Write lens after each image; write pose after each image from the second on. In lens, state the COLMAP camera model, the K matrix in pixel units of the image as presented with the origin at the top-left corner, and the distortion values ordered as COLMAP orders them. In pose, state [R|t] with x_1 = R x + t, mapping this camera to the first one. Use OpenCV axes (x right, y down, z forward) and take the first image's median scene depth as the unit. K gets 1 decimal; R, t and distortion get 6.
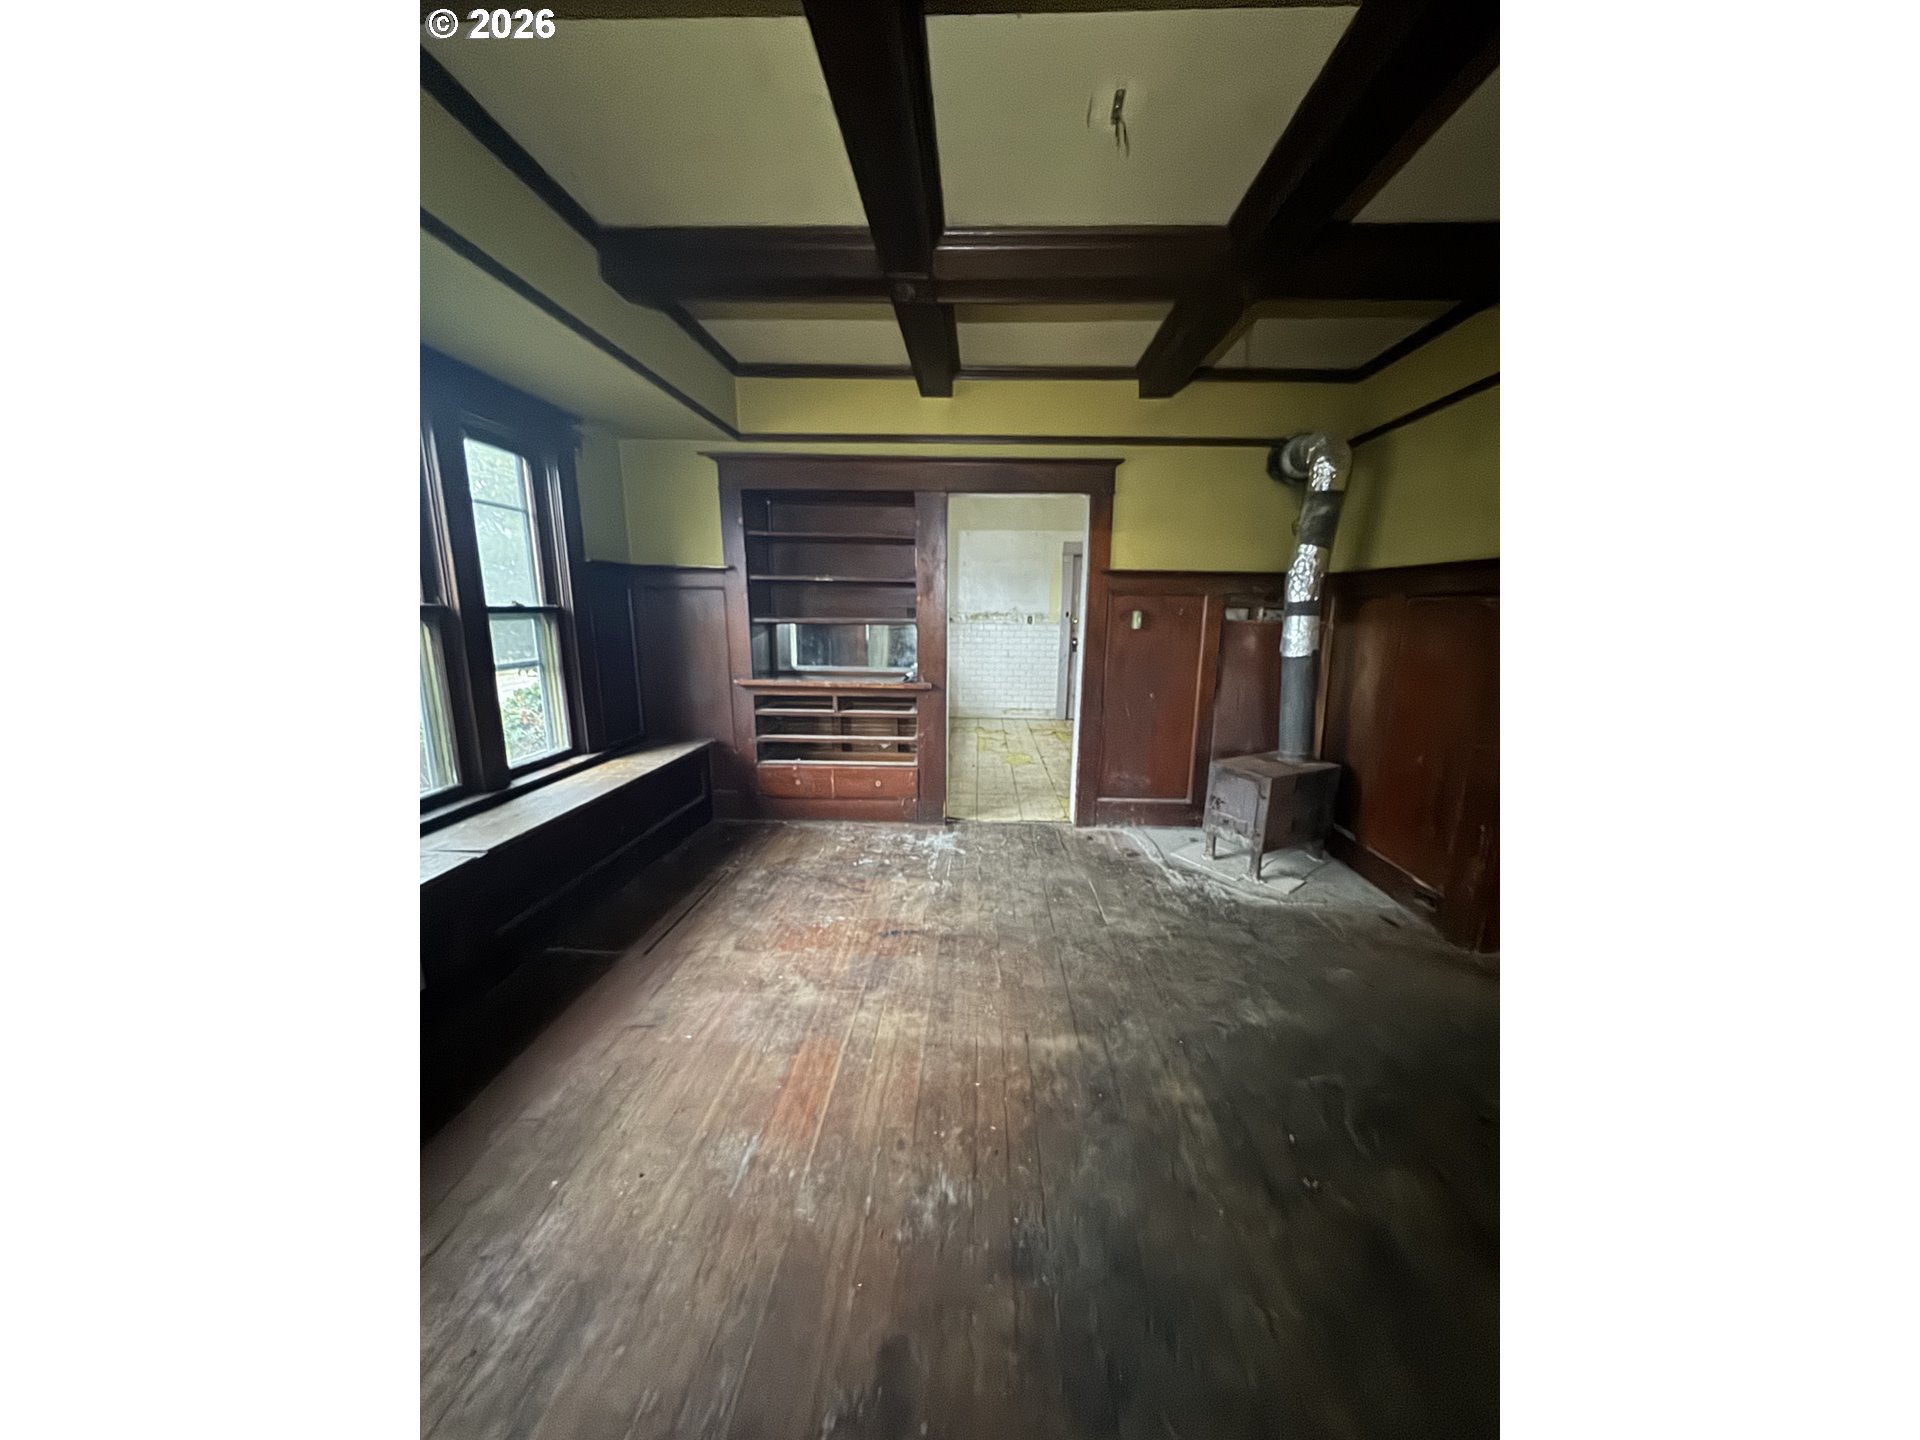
lens RADIAL K [[585.6, 0, 958.0], [0, 585.6, 726.1], [0, 0, 1]] dist [0.000585, -0.000009]
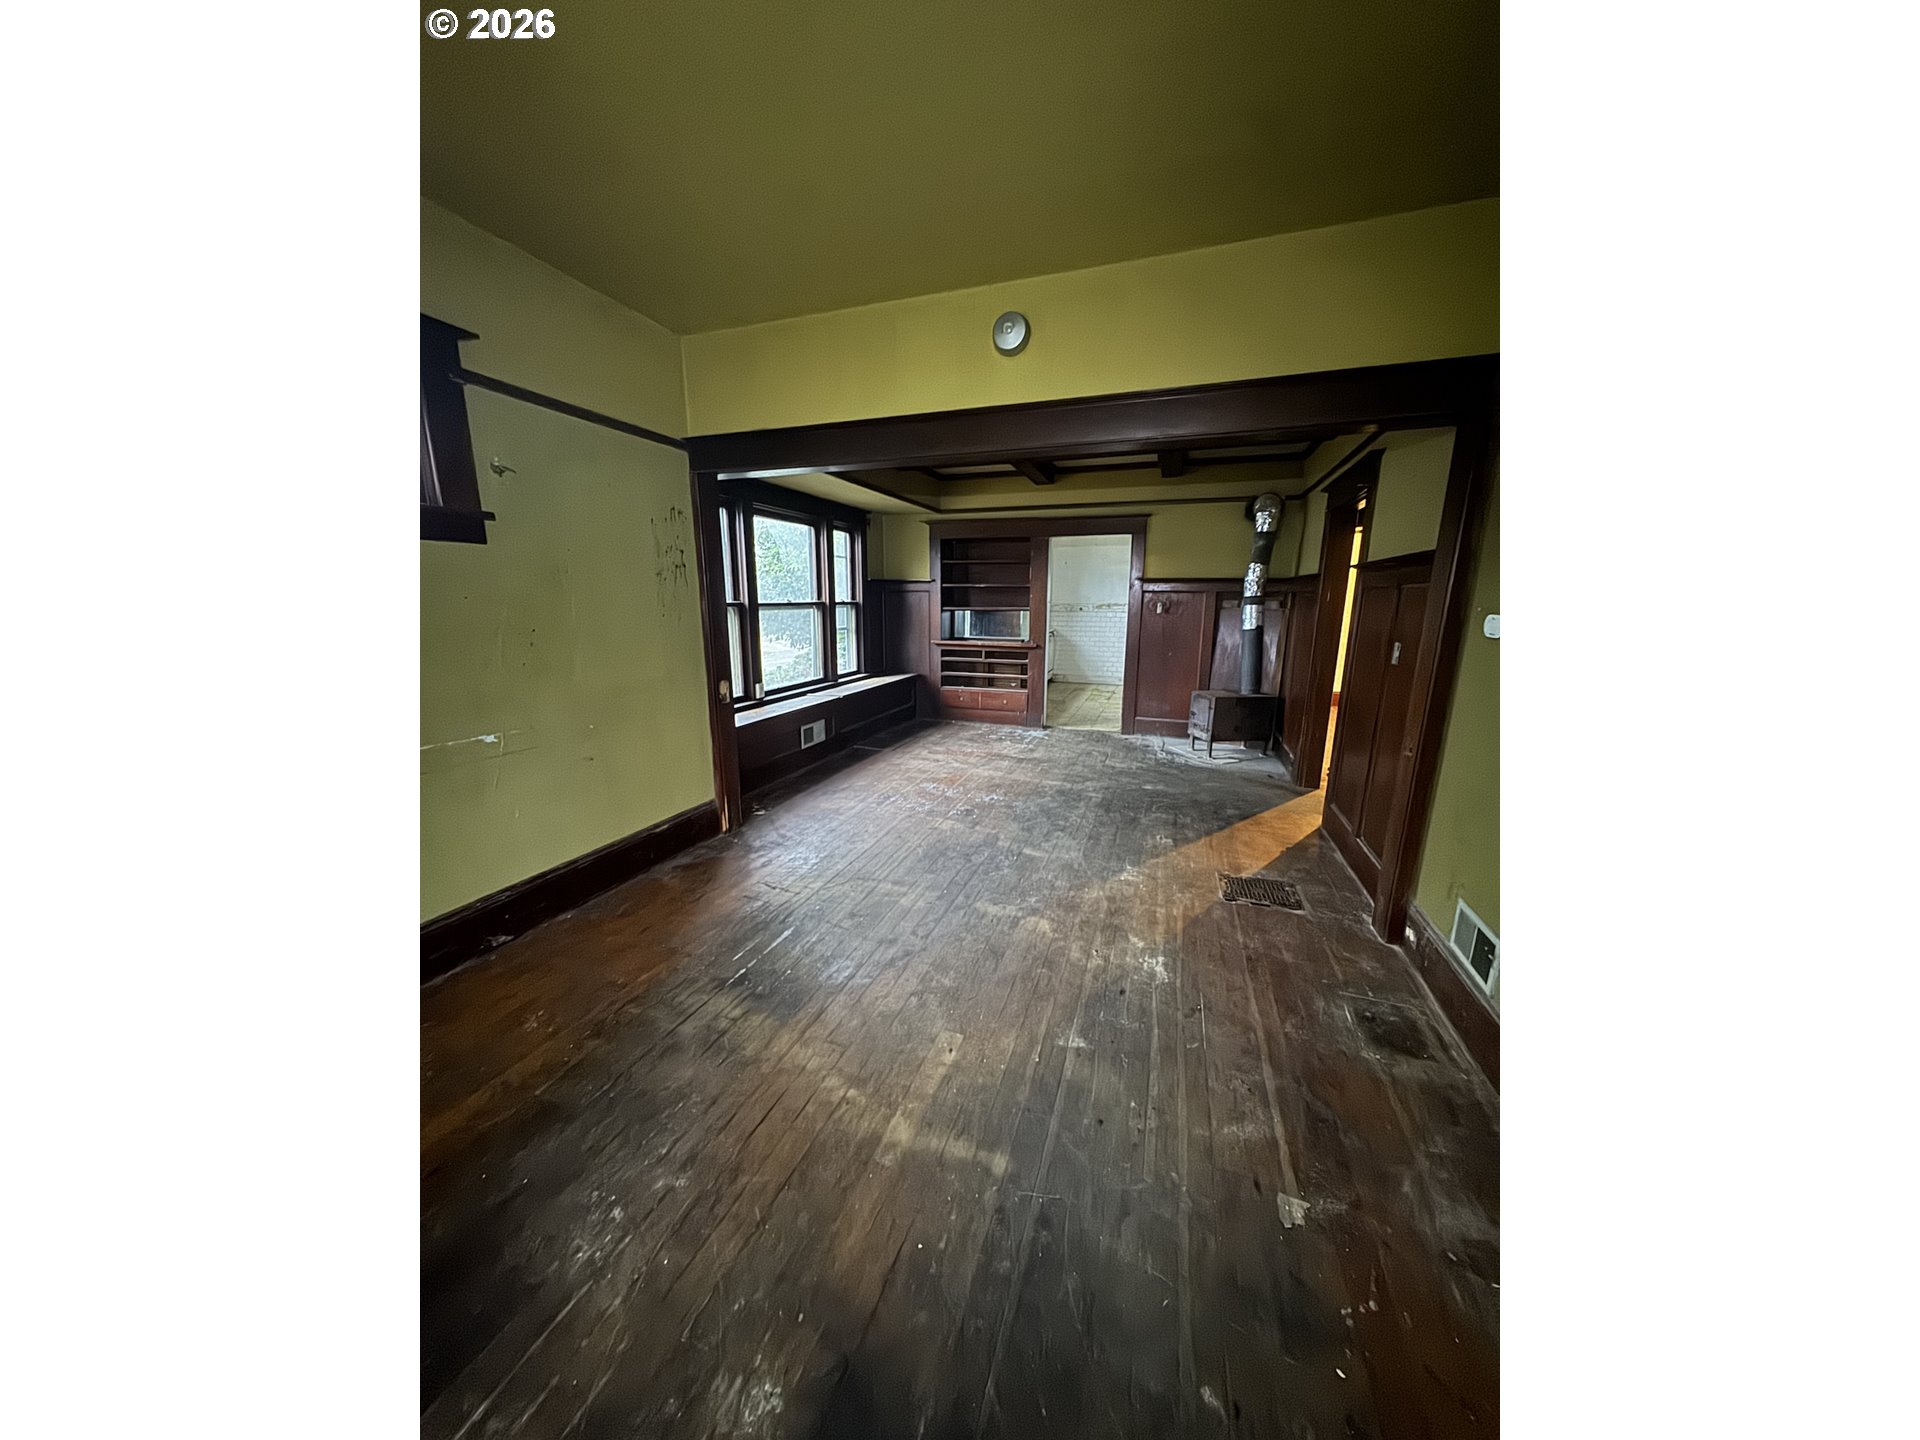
lens RADIAL K [[585.6, 0, 956.7], [0, 585.6, 726.0], [0, 0, 1]] dist [0.000585, -0.000009]
pose [[0.952625, 0.057740, -0.298616, 0.284848], [-0.053038, 0.998308, 0.023835, 0.154100], [0.299487, -0.006868, 0.954076, -0.808973]]
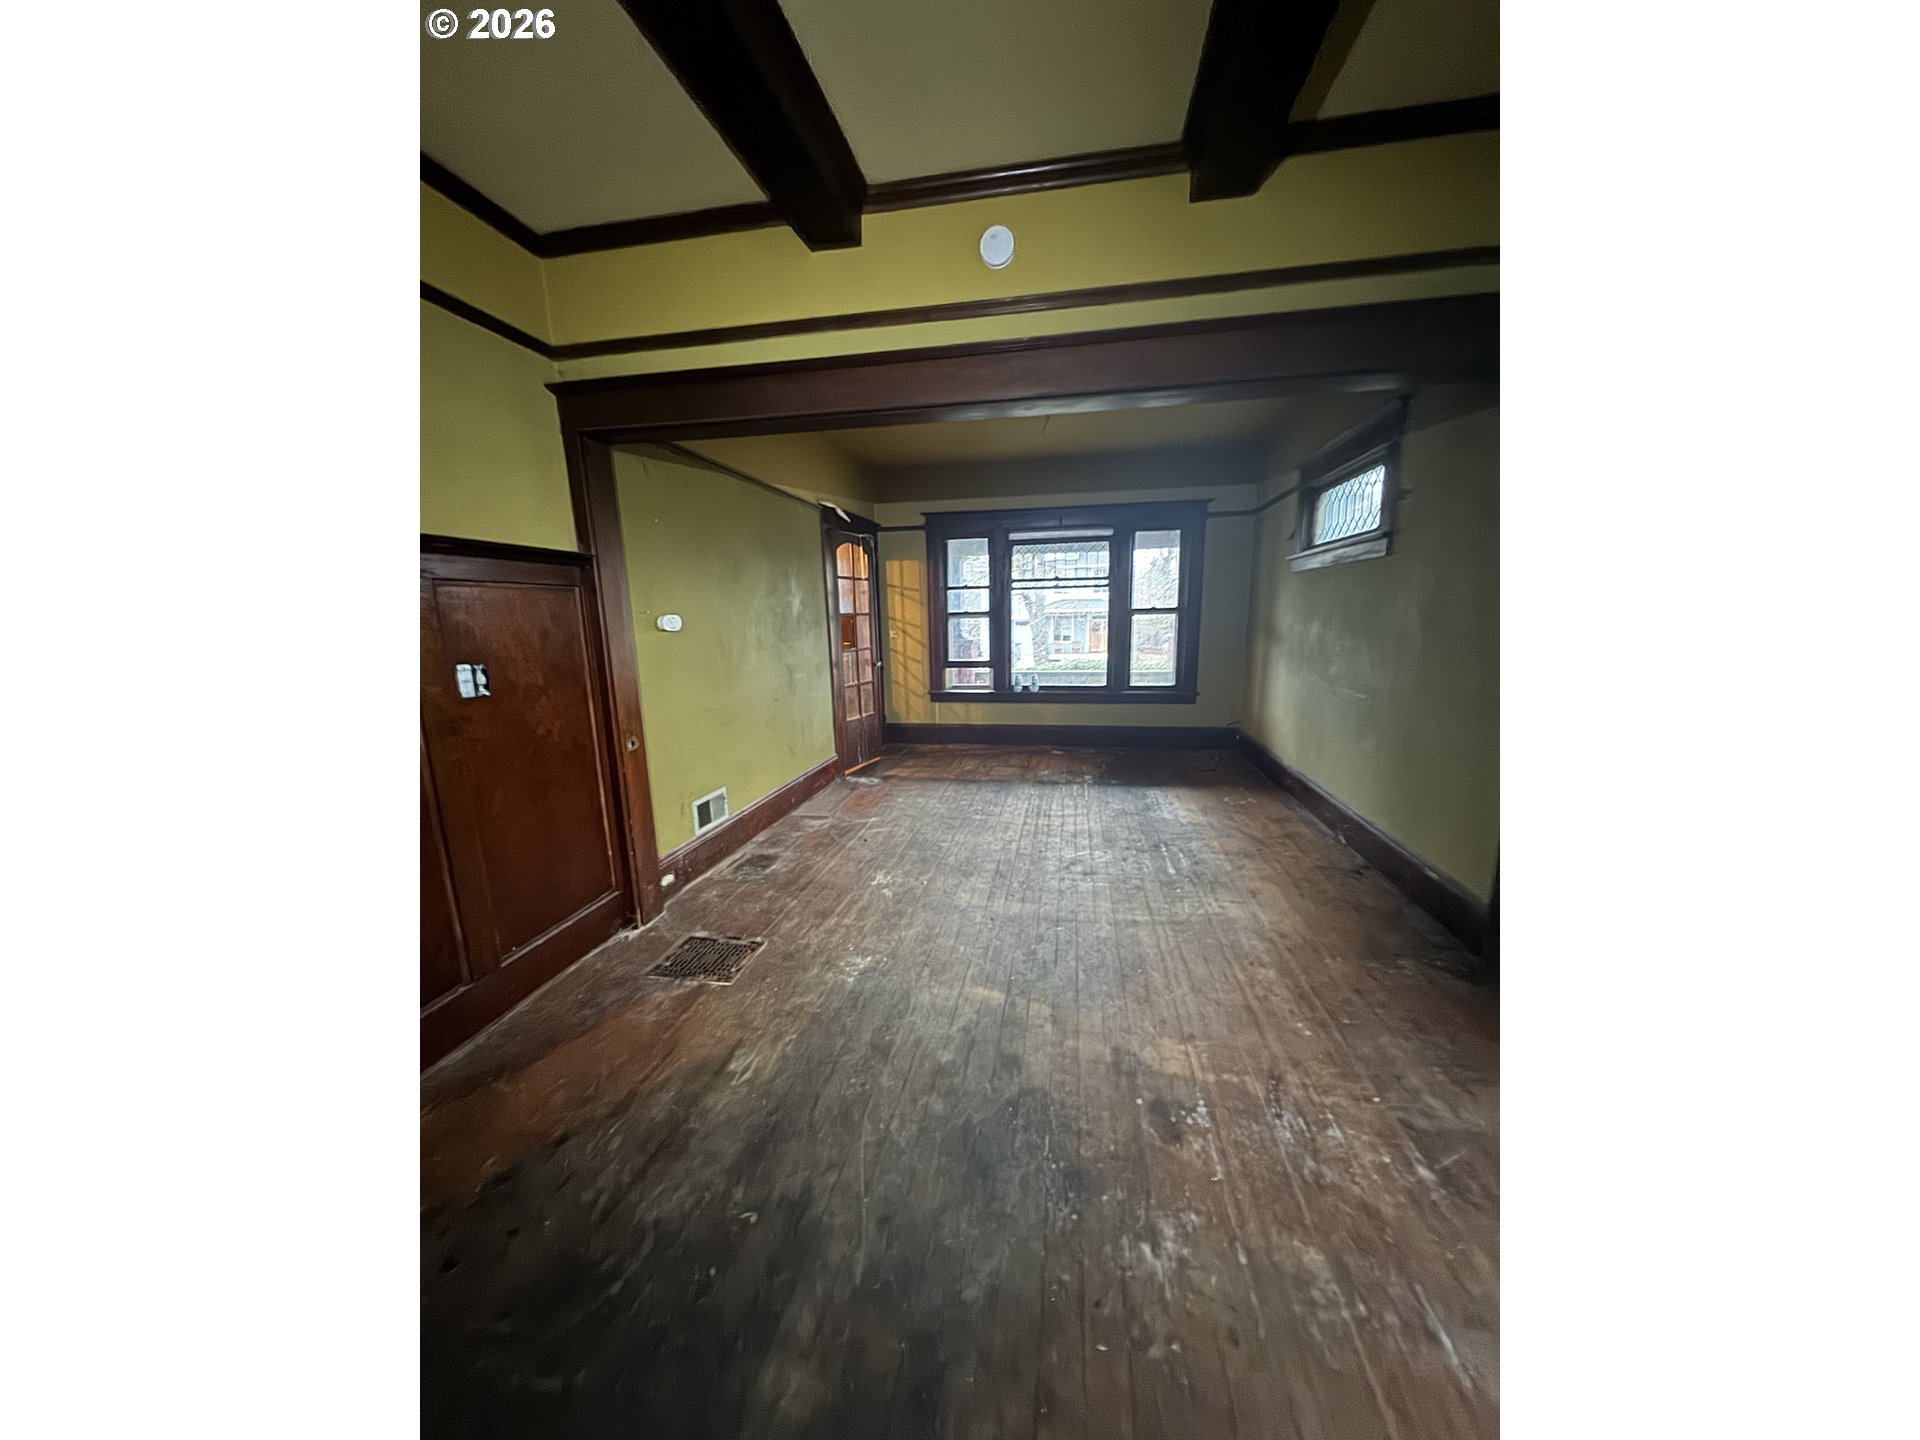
lens RADIAL K [[585.6, 0, 964.6], [0, 585.6, 713.4], [0, 0, 1]] dist [0.000585, -0.000009]
pose [[-0.990731, -0.025667, 0.133394, 0.068605], [0.022581, 0.937206, 0.348045, -0.125623], [-0.133951, 0.347831, -0.927939, 0.687330]]
